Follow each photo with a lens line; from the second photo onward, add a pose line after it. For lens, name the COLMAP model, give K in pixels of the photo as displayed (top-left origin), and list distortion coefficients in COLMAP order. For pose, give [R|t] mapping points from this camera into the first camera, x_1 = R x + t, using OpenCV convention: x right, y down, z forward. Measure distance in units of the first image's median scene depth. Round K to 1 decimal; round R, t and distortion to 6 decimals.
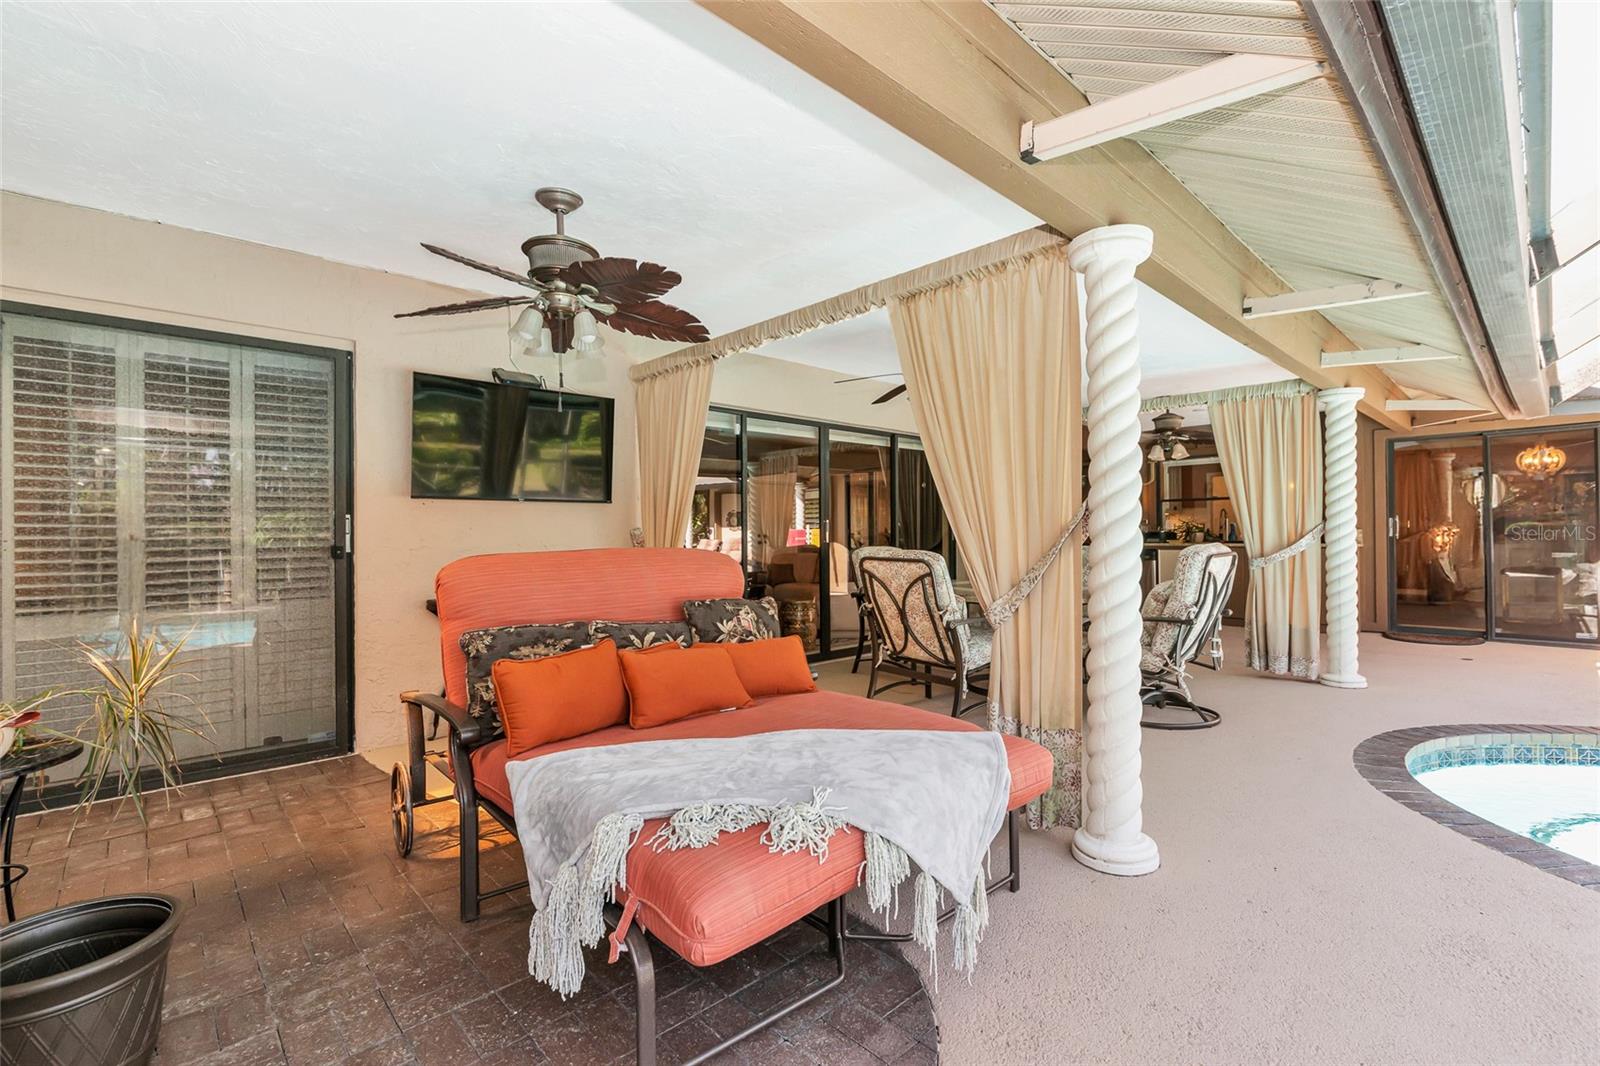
lens RADIAL K [[704.6, 0, 798.5], [0, 704.6, 537.1], [0, 0, 1]] dist [-0.009479, -0.000402]
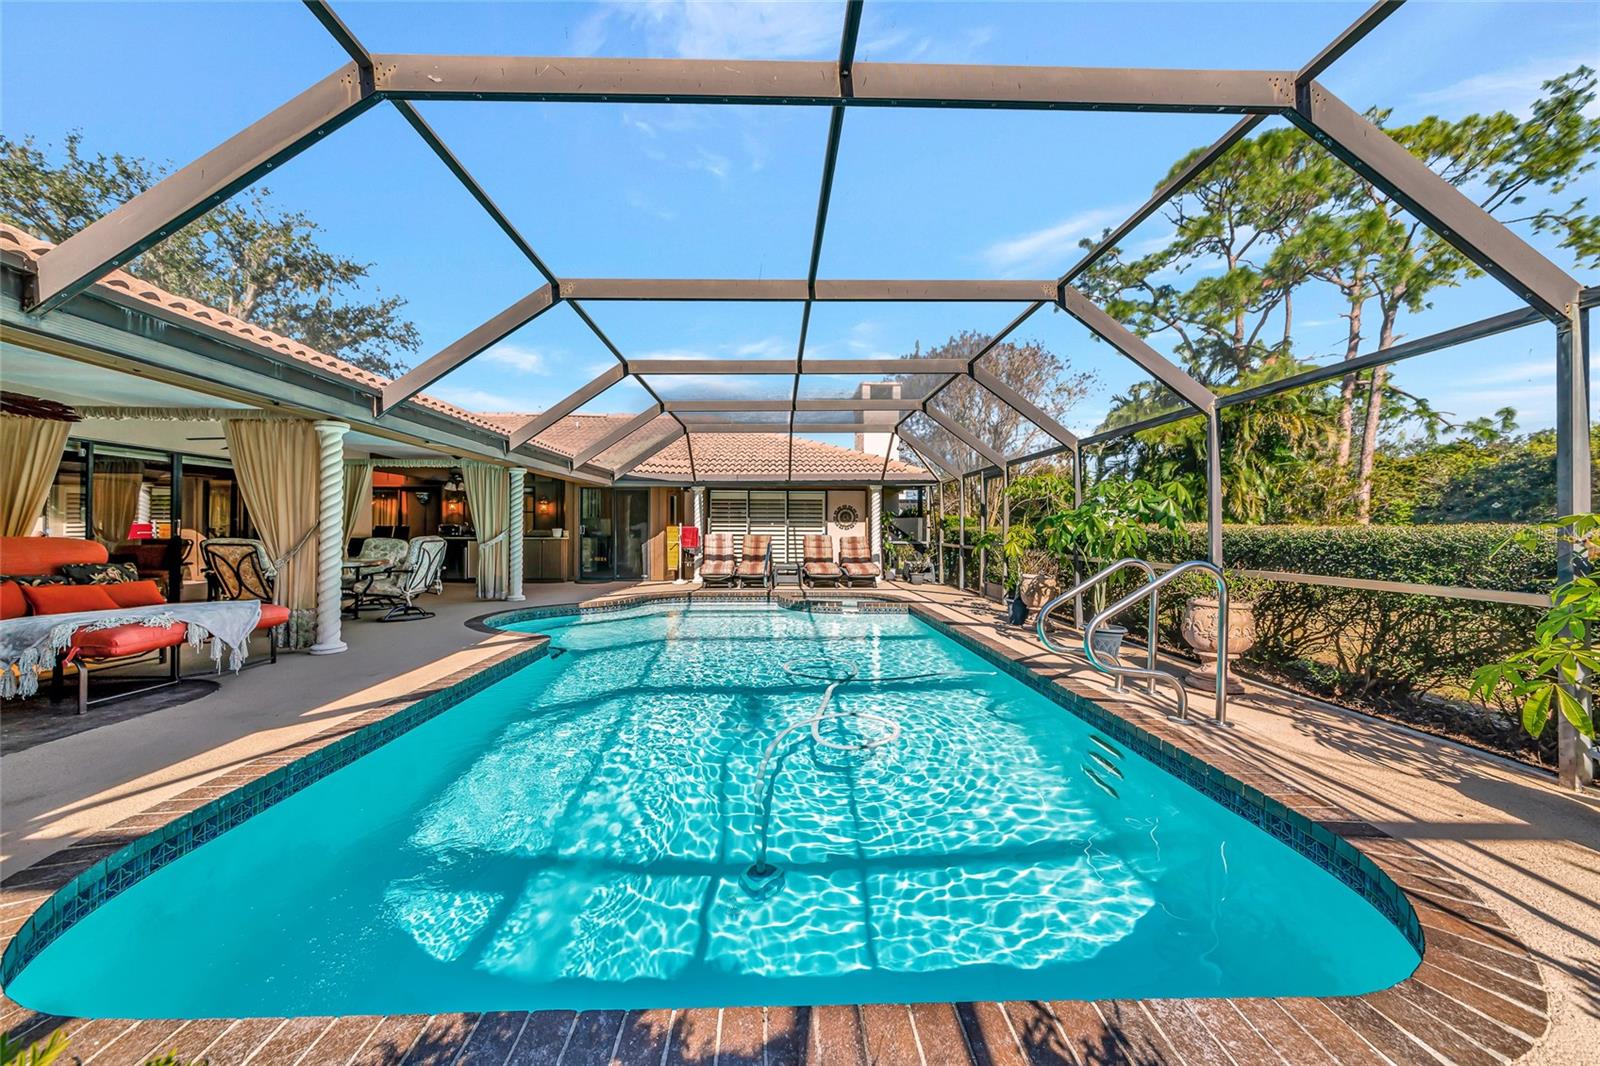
lens RADIAL K [[566.2, 0, 801.5], [0, 566.2, 532.6], [0, 0, 1]] dist [-0.001456, 0.000440]
pose [[0.646164, 0.011573, 0.763111, -0.024542], [-0.011246, 0.999921, -0.005641, -0.006525], [-0.763116, -0.004937, 0.646243, -0.989175]]
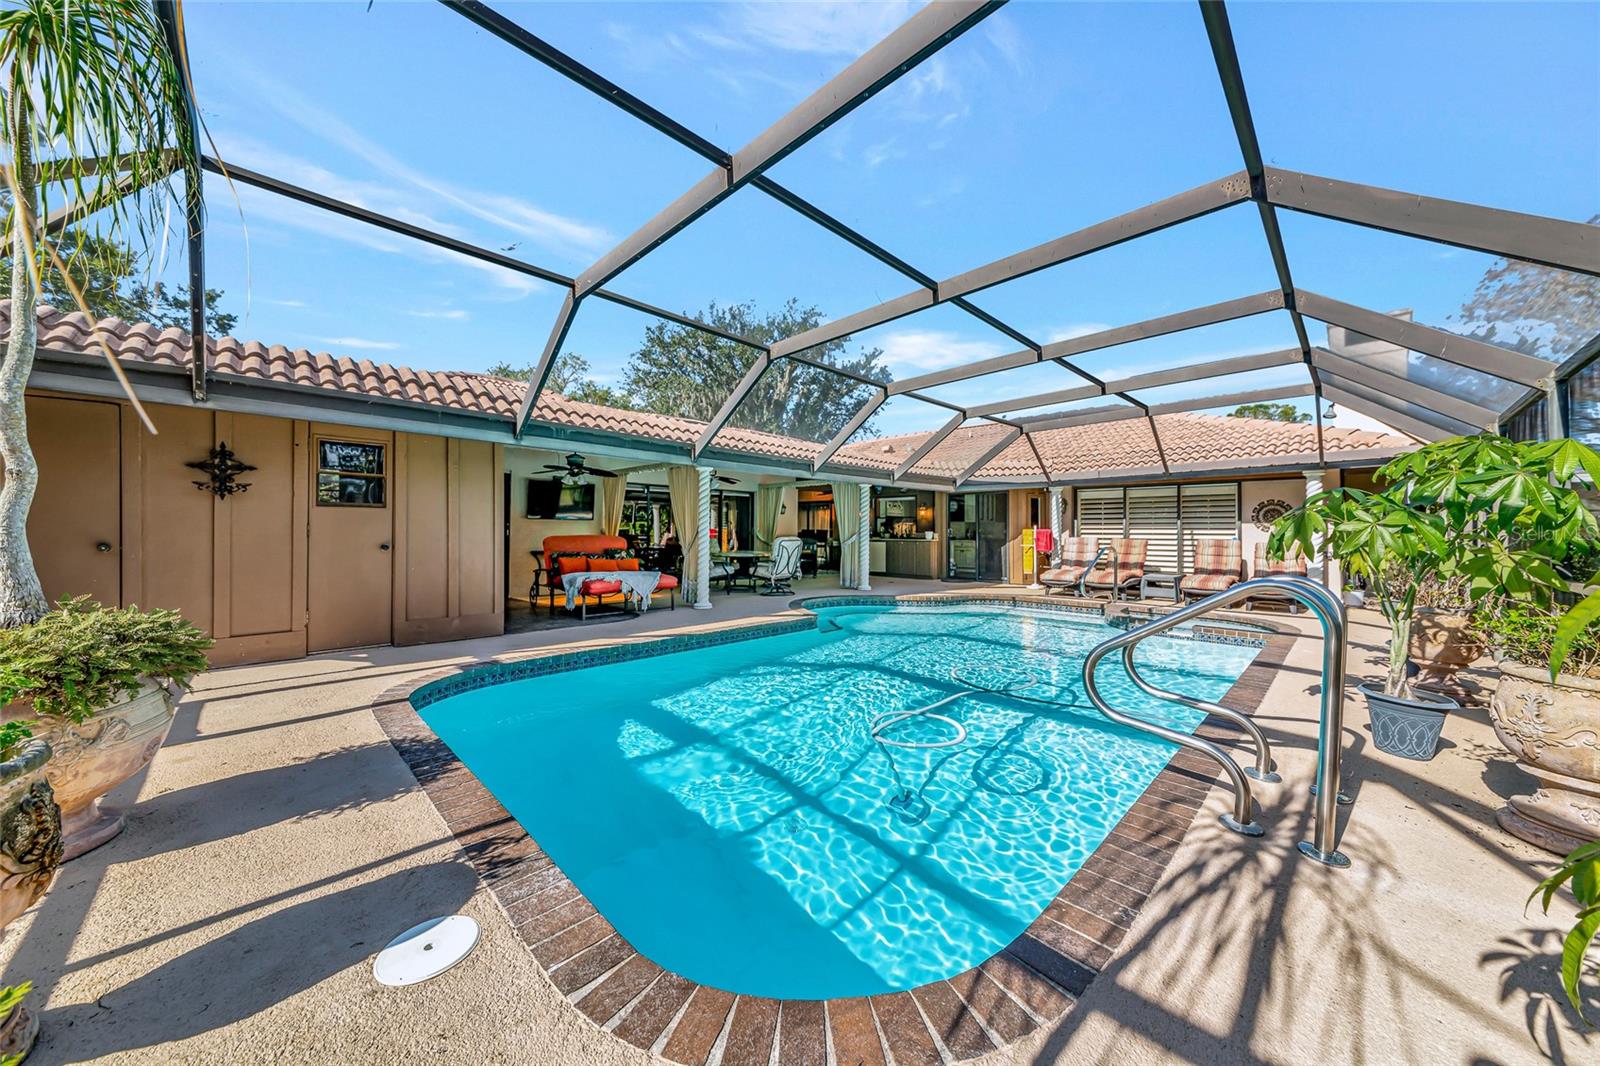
lens RADIAL K [[566.2, 0, 802.8], [0, 566.2, 526.4], [0, 0, 1]] dist [-0.001456, 0.000440]
pose [[0.998939, 0.018014, 0.042381, 0.495212], [-0.017563, 0.999785, -0.010984, -0.010035], [-0.042570, 0.010228, 0.999041, -1.368962]]
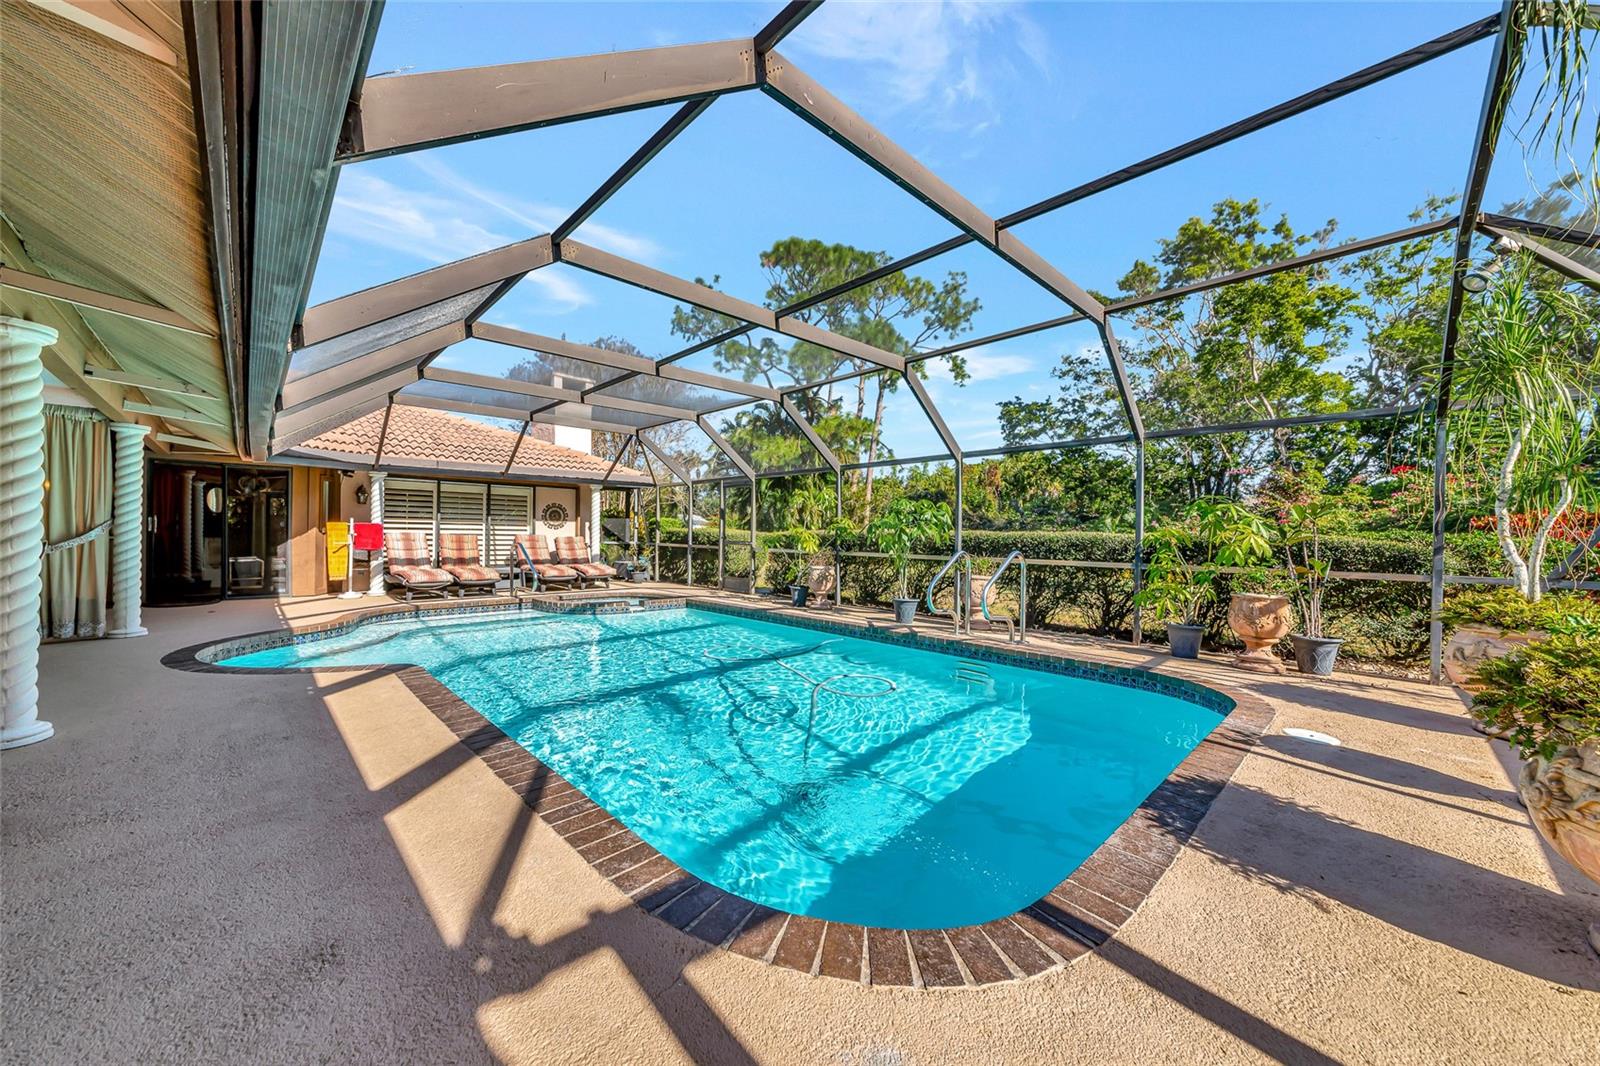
lens RADIAL K [[566.2, 0, 786.6], [0, 566.2, 534.1], [0, 0, 1]] dist [-0.001456, 0.000440]
pose [[-0.013192, 0.014059, 0.999814, -0.421585], [-0.012179, 0.999825, -0.014220, 0.008647], [-0.999839, -0.012364, -0.013018, -0.337884]]
